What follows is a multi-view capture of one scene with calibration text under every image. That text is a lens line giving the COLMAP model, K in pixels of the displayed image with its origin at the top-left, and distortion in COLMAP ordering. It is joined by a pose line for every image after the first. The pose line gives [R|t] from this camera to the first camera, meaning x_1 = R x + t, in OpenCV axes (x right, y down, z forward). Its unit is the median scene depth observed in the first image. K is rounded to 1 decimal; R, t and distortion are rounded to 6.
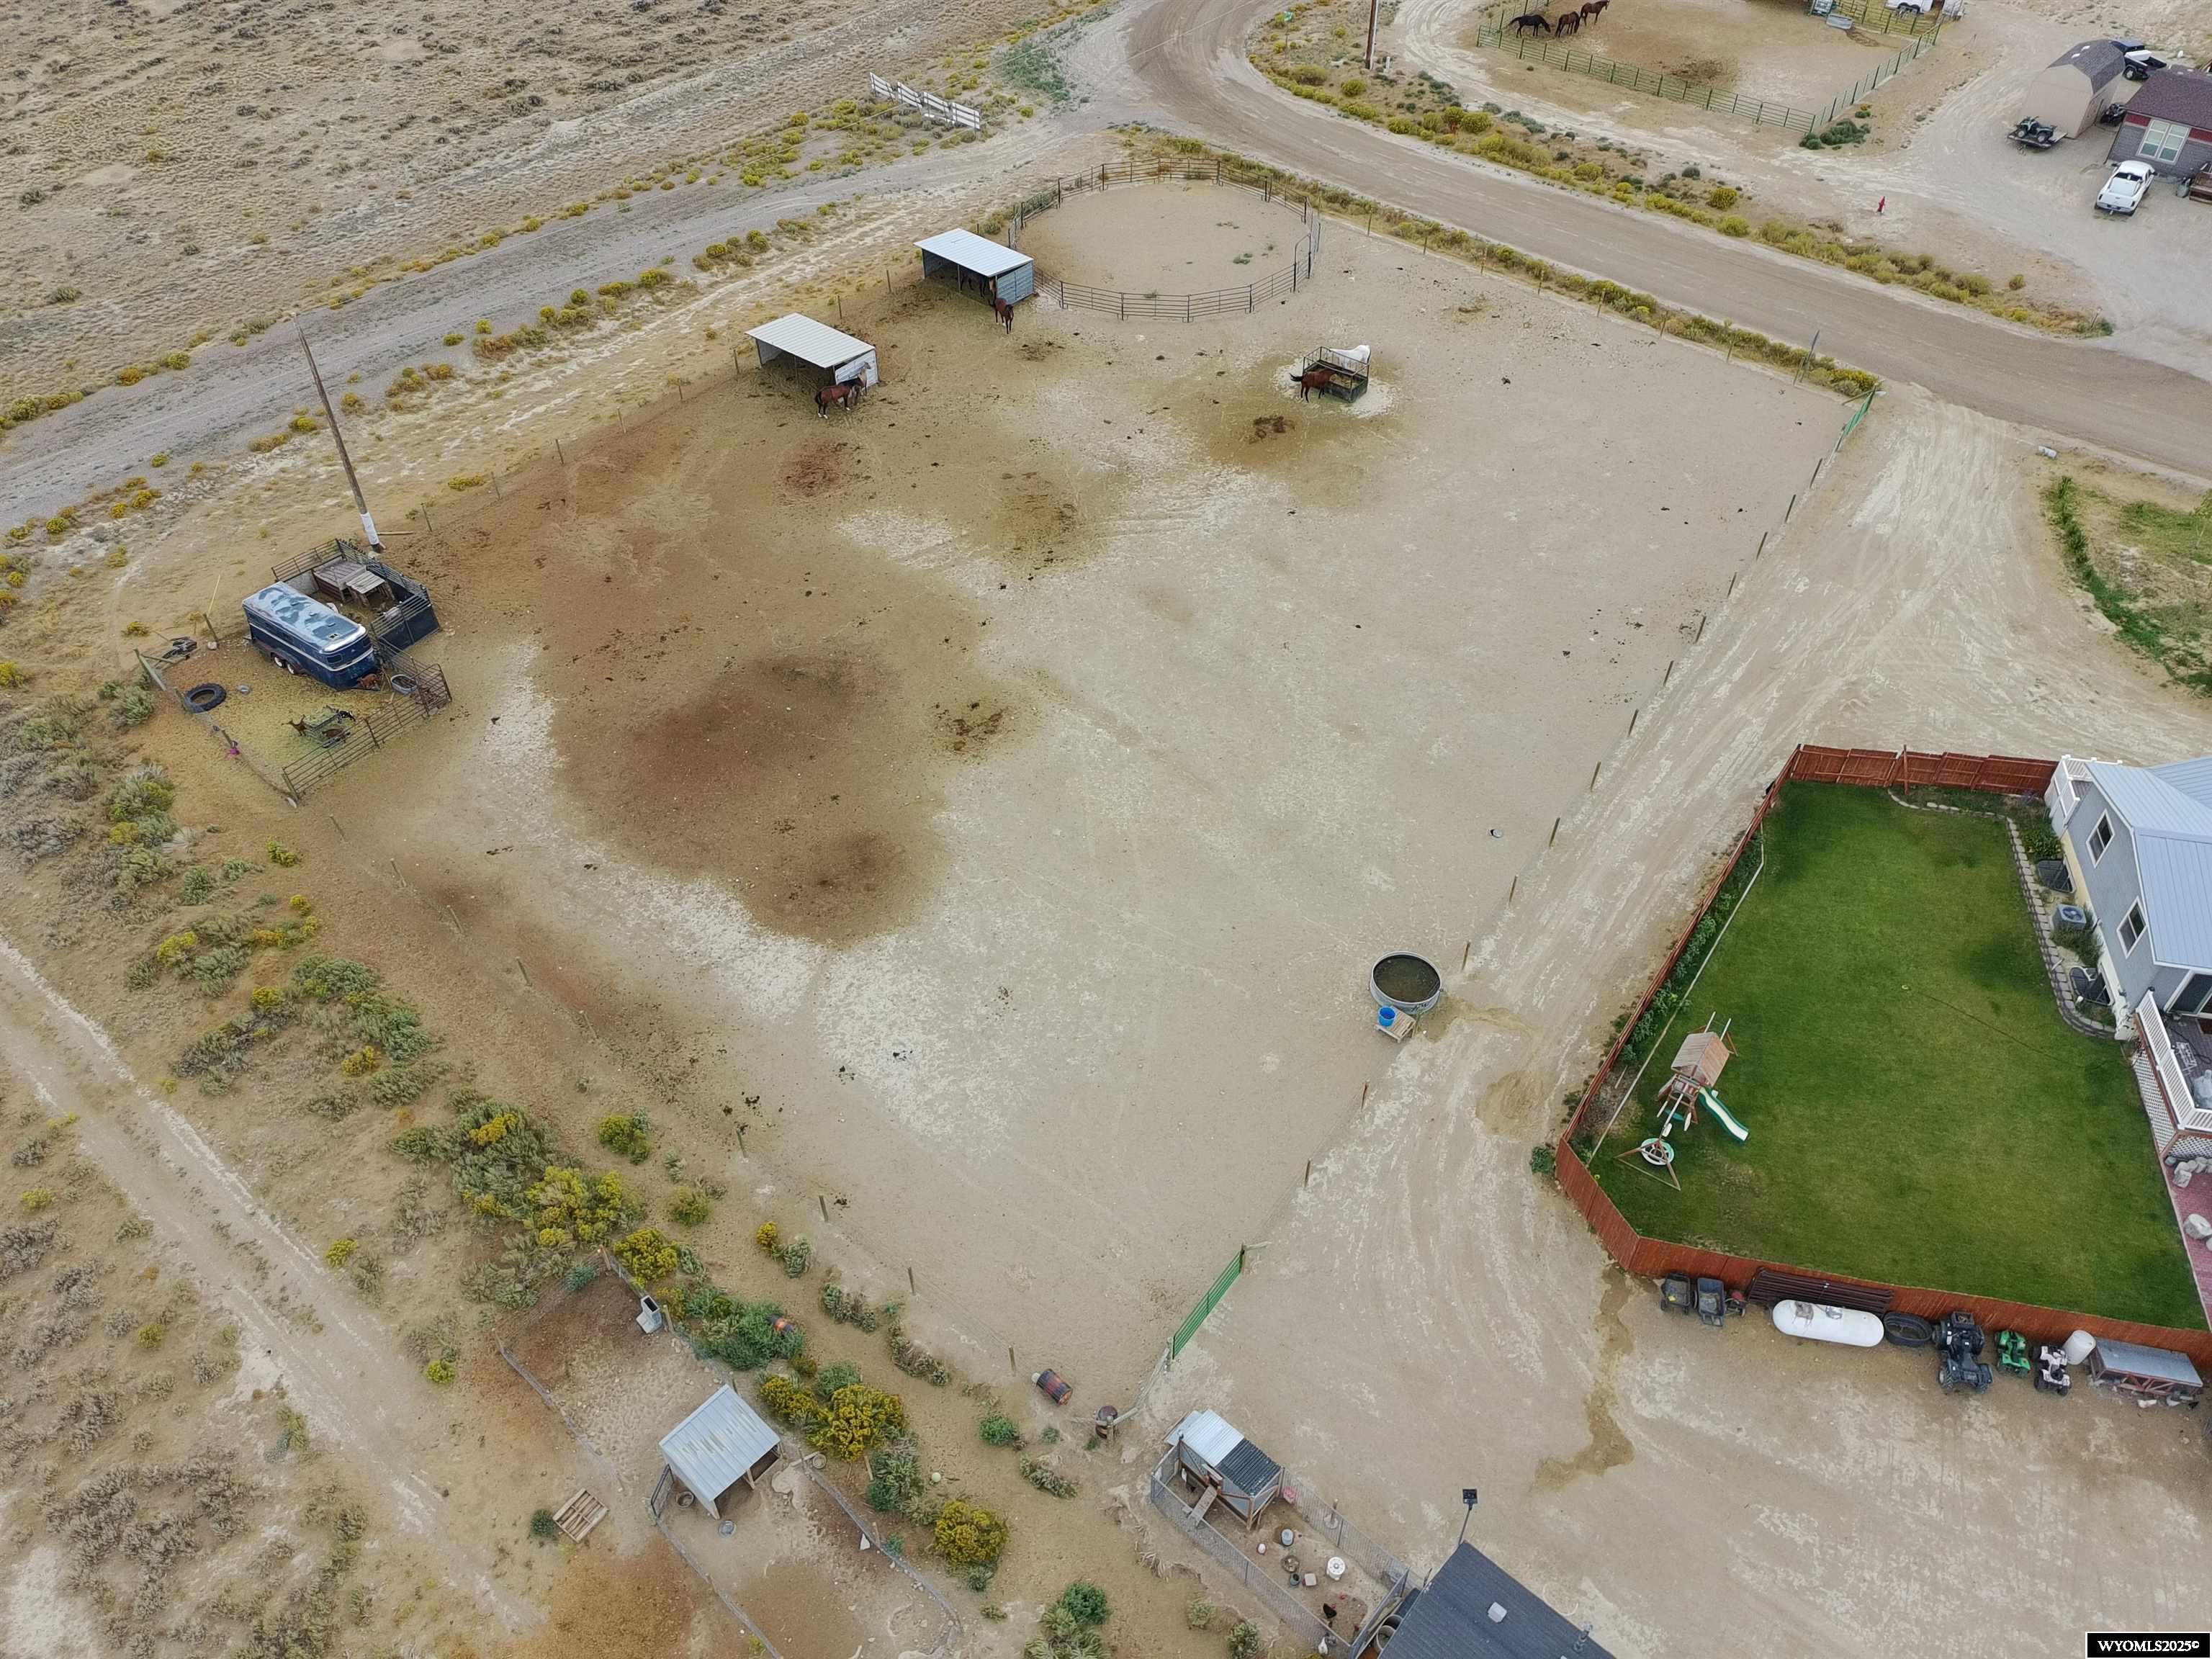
lens RADIAL K [[1639.4, 0, 1102.5], [0, 1639.4, 836.4], [0, 0, 1]] dist [0.057025, -0.041667]
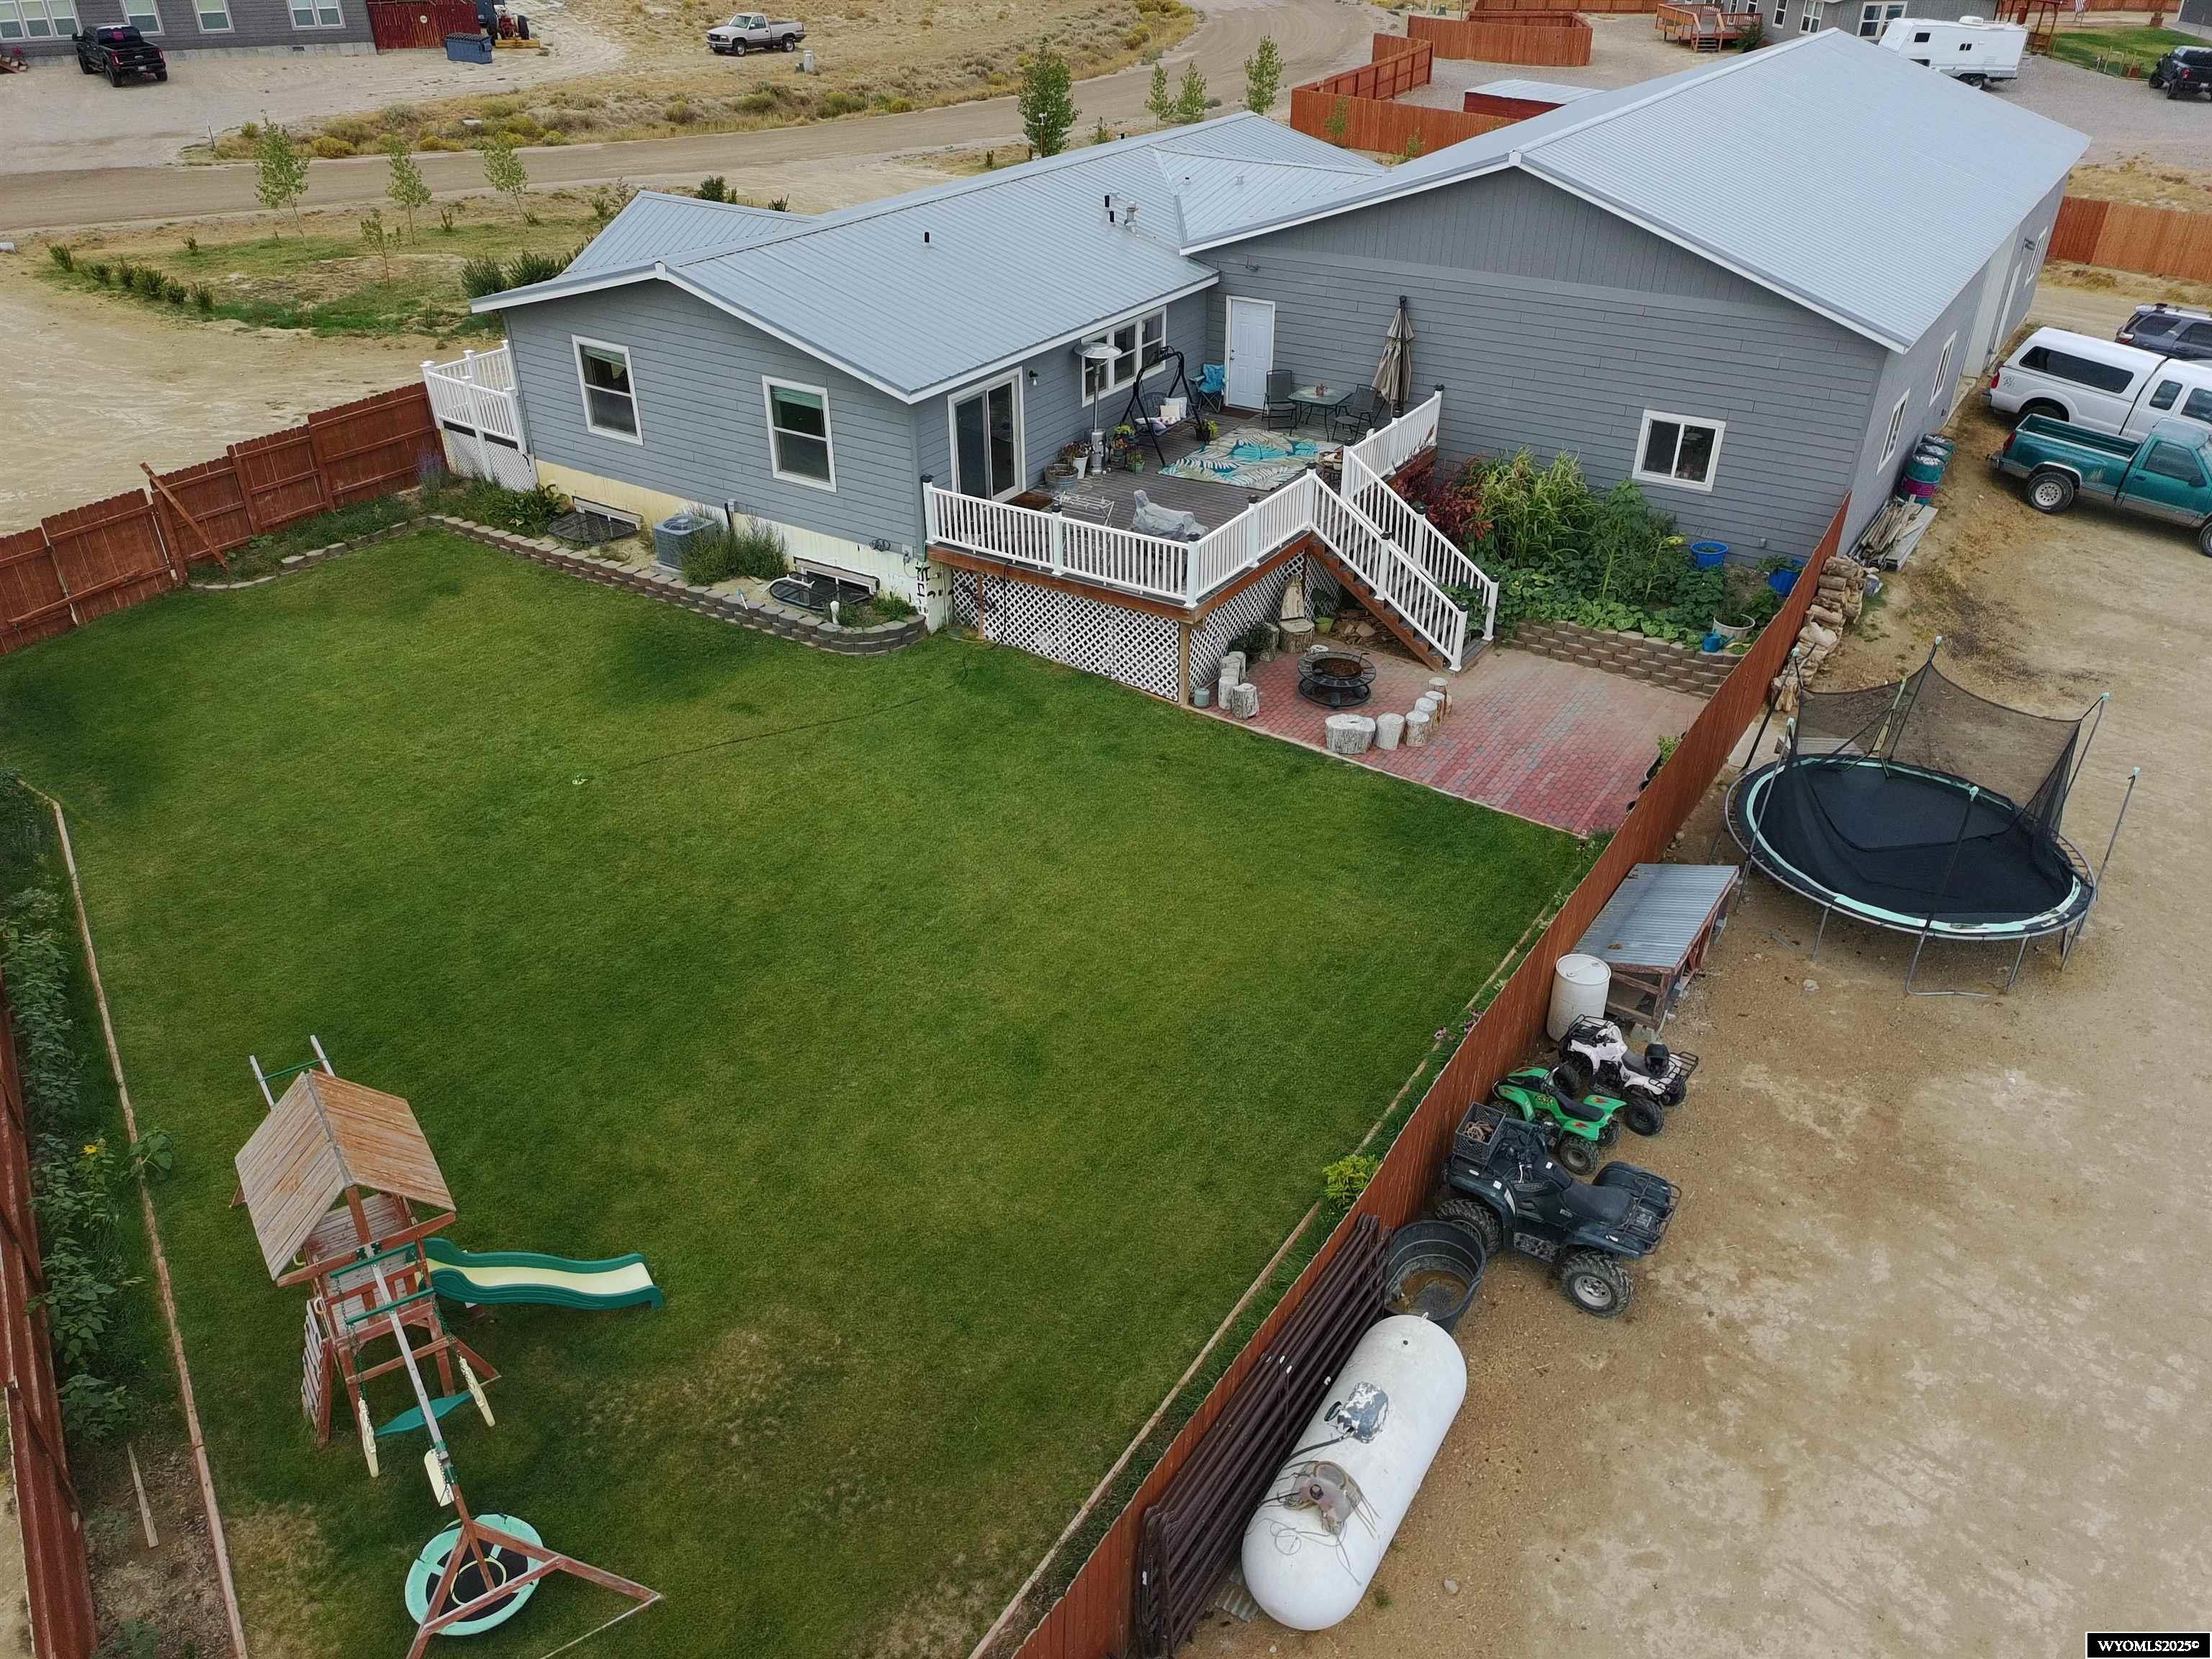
lens RADIAL K [[1639.4, 0, 1100.8], [0, 1639.4, 823.6], [0, 0, 1]] dist [0.057025, -0.041667]
pose [[0.377178, -0.480673, 0.791638, 0.218511], [0.643876, 0.750498, 0.148917, 0.124469], [-0.665703, 0.453548, 0.592565, 0.707932]]
